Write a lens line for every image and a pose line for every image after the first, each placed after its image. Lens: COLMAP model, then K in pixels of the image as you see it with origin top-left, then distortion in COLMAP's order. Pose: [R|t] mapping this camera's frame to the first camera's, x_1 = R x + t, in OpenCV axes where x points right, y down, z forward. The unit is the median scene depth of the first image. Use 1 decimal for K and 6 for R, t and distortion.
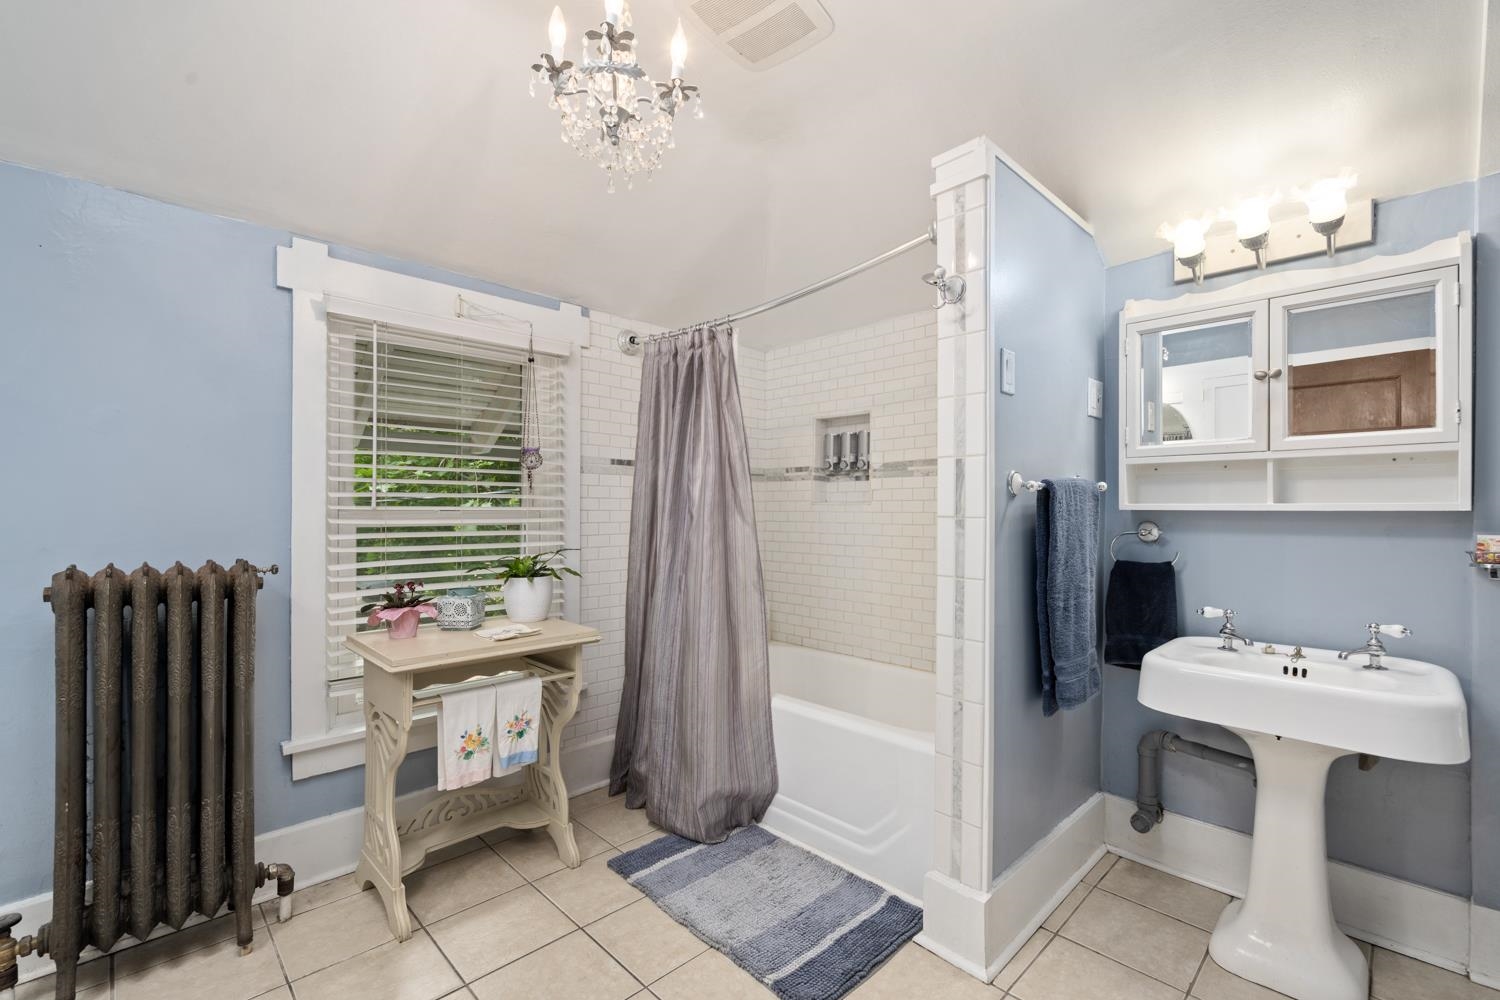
lens RADIAL K [[638.3, 0, 743.8], [0, 638.3, 508.0], [0, 0, 1]] dist [-0.007871, -0.000004]
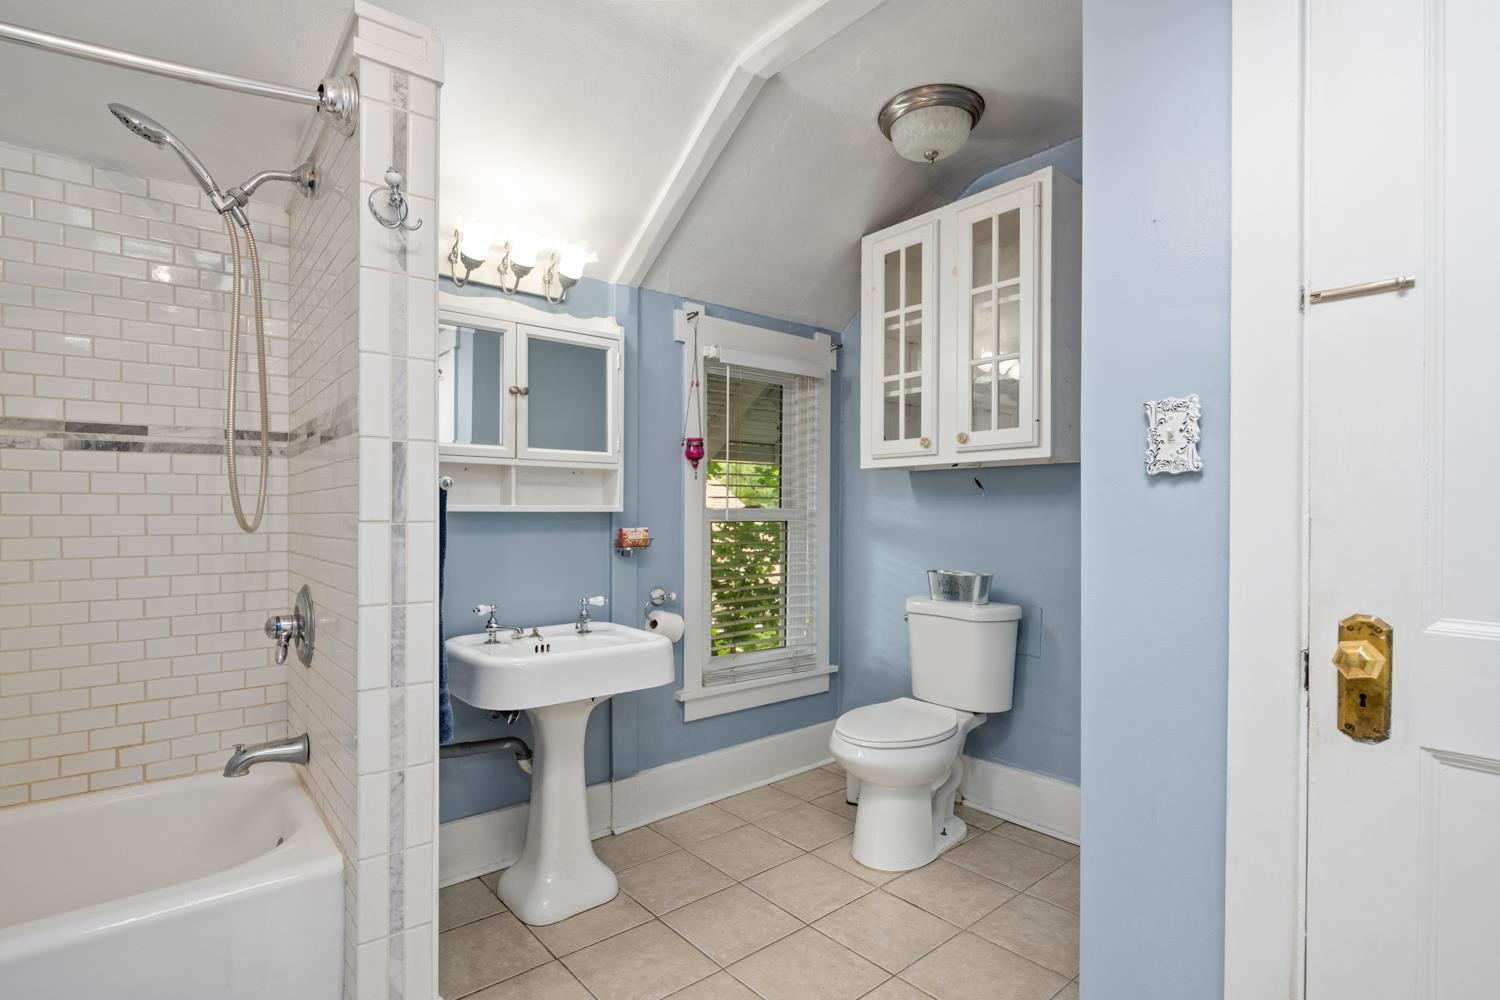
lens RADIAL K [[750.2, 0, 747.6], [0, 750.2, 508.8], [0, 0, 1]] dist [-0.005102, -0.000570]
pose [[0.050284, 0.001772, 0.998733, -0.544265], [-0.006888, 0.999975, -0.001428, -0.001983], [-0.998711, -0.006807, 0.050295, 0.598482]]
